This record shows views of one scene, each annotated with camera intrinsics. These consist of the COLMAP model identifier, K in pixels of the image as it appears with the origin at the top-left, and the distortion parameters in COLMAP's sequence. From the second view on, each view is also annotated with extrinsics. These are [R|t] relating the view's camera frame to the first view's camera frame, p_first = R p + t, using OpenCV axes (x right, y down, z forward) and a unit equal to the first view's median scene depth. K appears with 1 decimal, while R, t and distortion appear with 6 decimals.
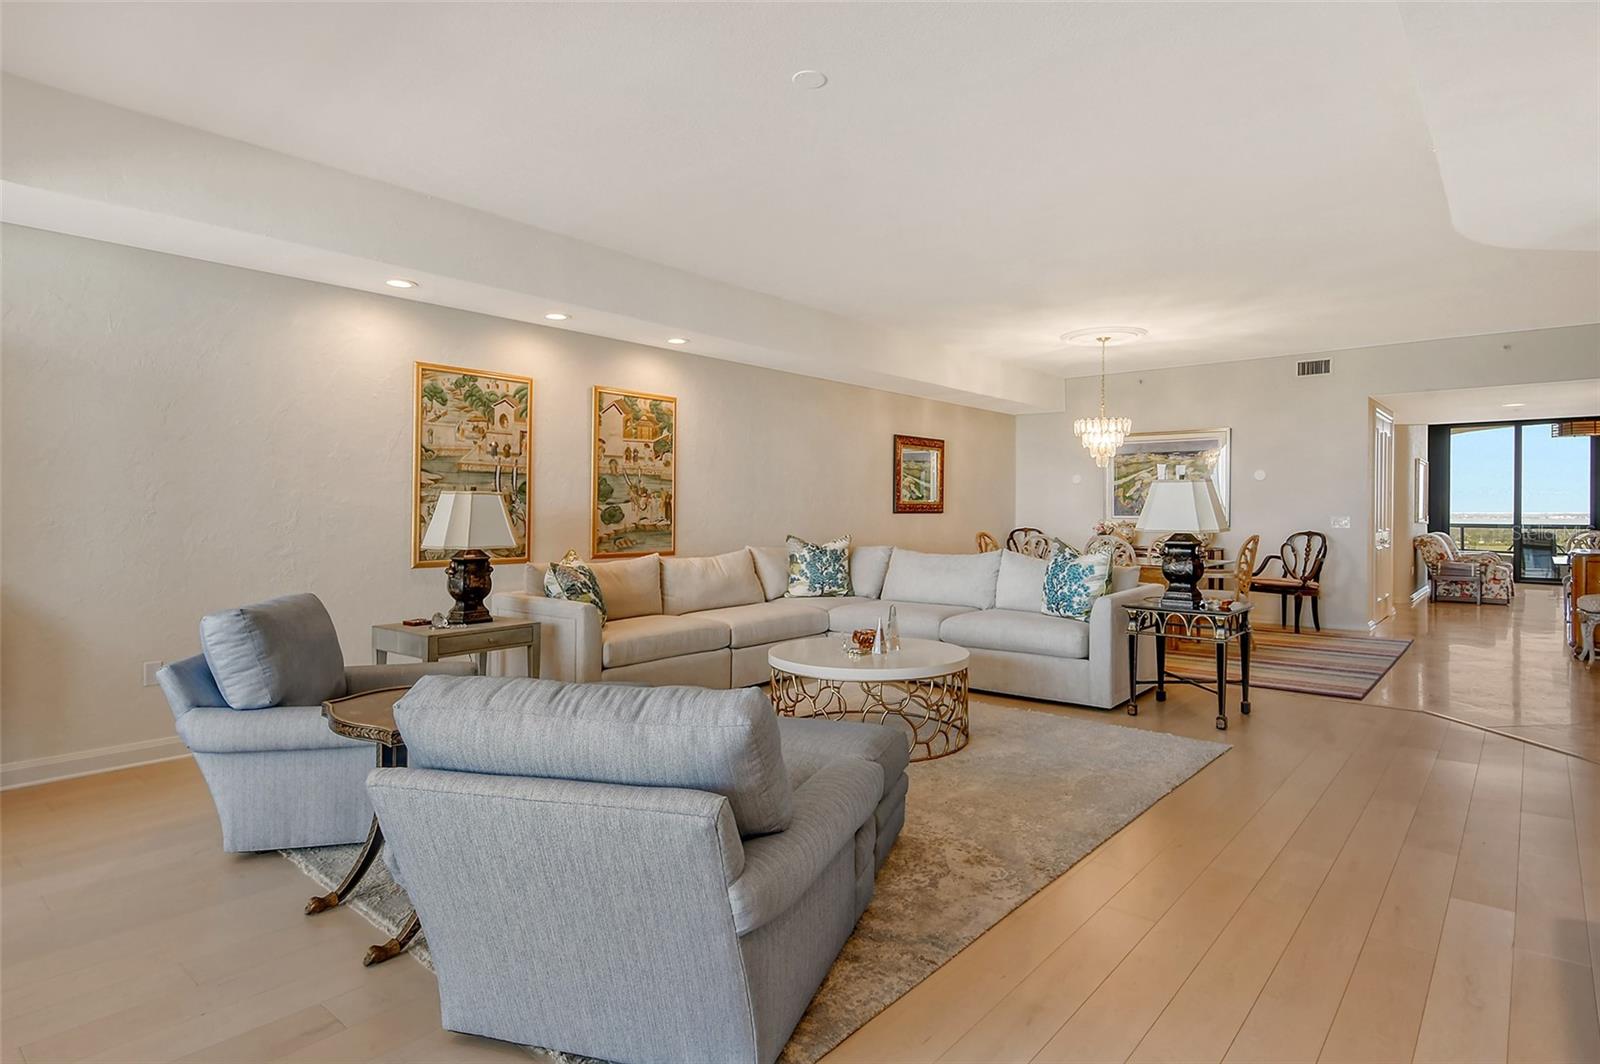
lens RADIAL K [[859.0, 0, 803.2], [0, 859.0, 514.7], [0, 0, 1]] dist [0.005333, -0.020195]
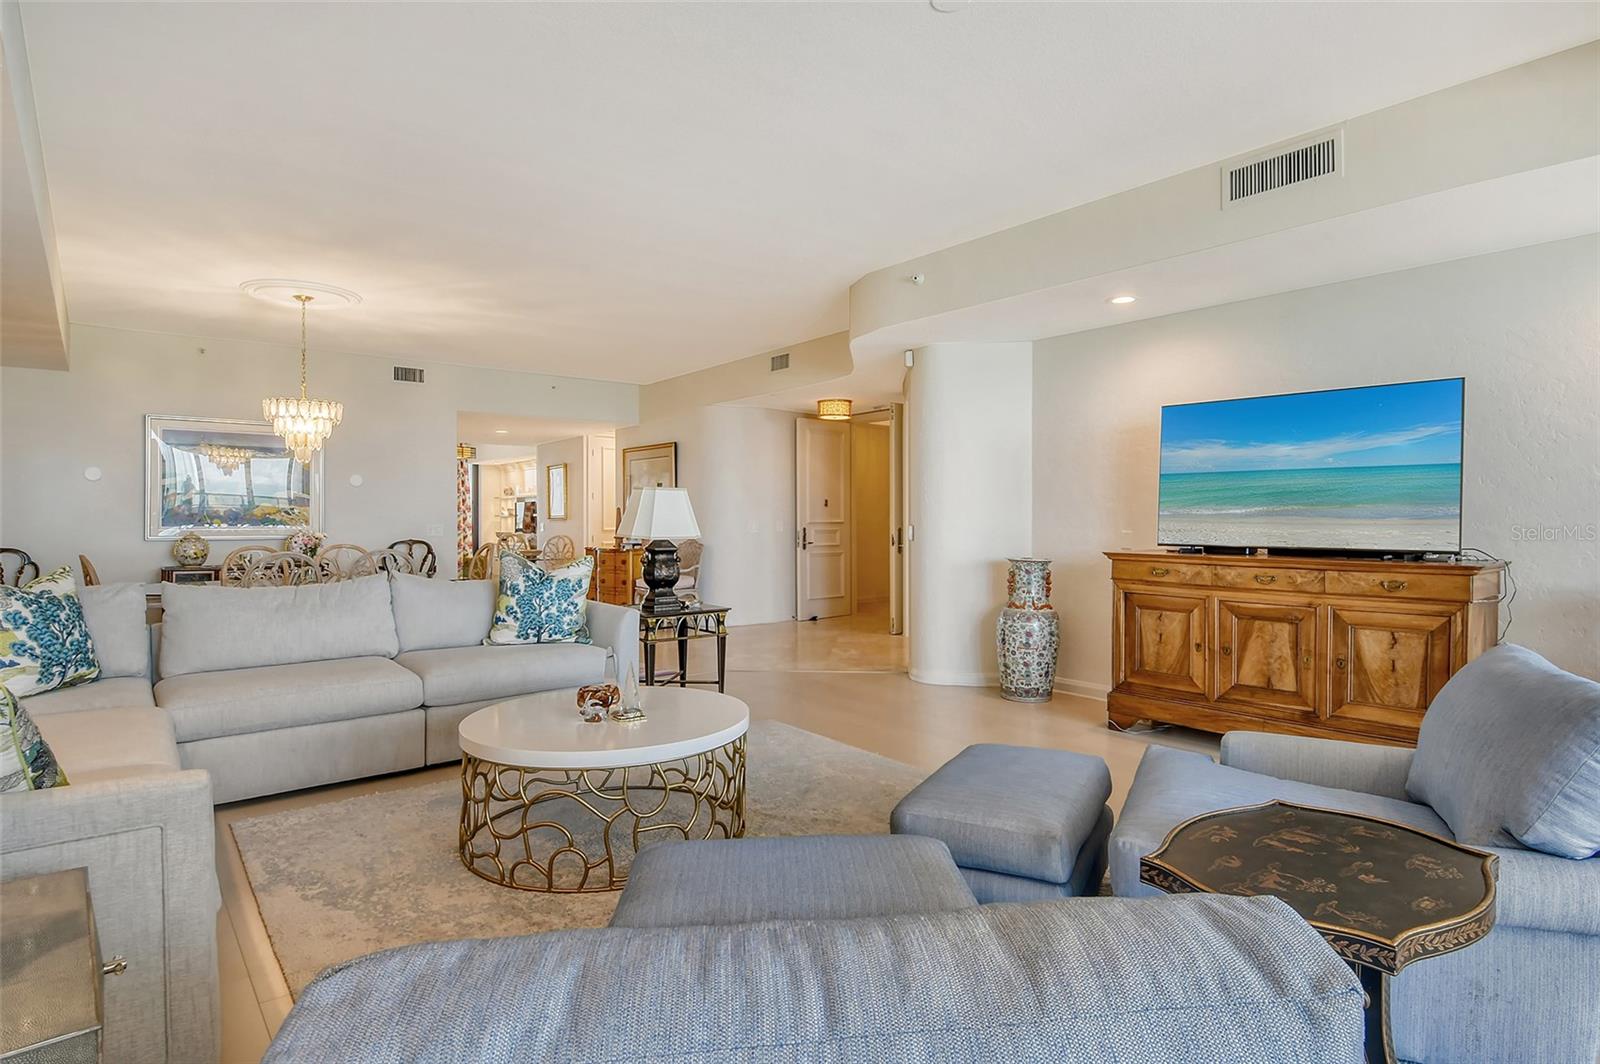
lens RADIAL K [[859.0, 0, 823.1], [0, 859.0, 519.1], [0, 0, 1]] dist [0.005333, -0.020195]
pose [[0.155532, -0.001789, 0.987829, -0.399004], [0.008272, 0.999966, 0.000508, -0.001115], [-0.987796, 0.008092, 0.155541, 0.481815]]
